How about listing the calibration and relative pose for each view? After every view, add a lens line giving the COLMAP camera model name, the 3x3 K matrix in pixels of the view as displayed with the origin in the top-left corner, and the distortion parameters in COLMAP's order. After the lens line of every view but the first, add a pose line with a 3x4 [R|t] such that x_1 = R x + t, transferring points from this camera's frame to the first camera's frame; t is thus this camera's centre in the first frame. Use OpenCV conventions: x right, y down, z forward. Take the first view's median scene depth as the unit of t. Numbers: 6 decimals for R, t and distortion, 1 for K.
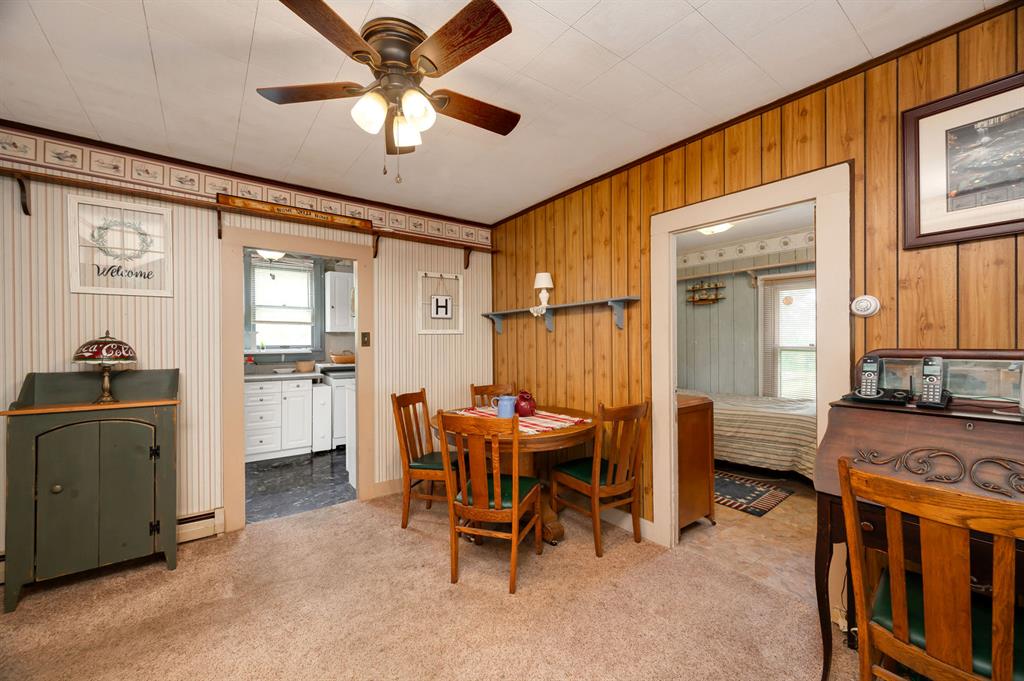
lens RADIAL K [[406.2, 0, 512.9], [0, 406.2, 342.8], [0, 0, 1]] dist [0.001839, -0.000095]
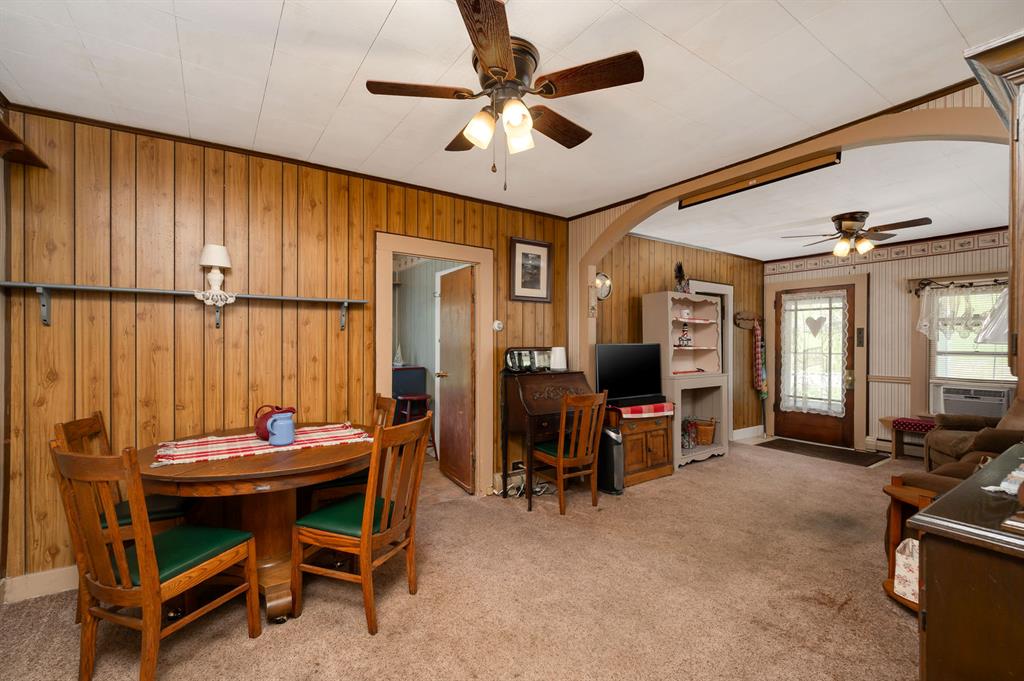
lens RADIAL K [[439.2, 0, 509.0], [0, 439.2, 344.2], [0, 0, 1]] dist [0.000290, -0.001232]
pose [[0.055987, 0.003461, 0.998425, -0.814433], [-0.004624, 0.999984, -0.003207, 0.002791], [-0.998421, -0.004437, 0.056002, 0.537153]]
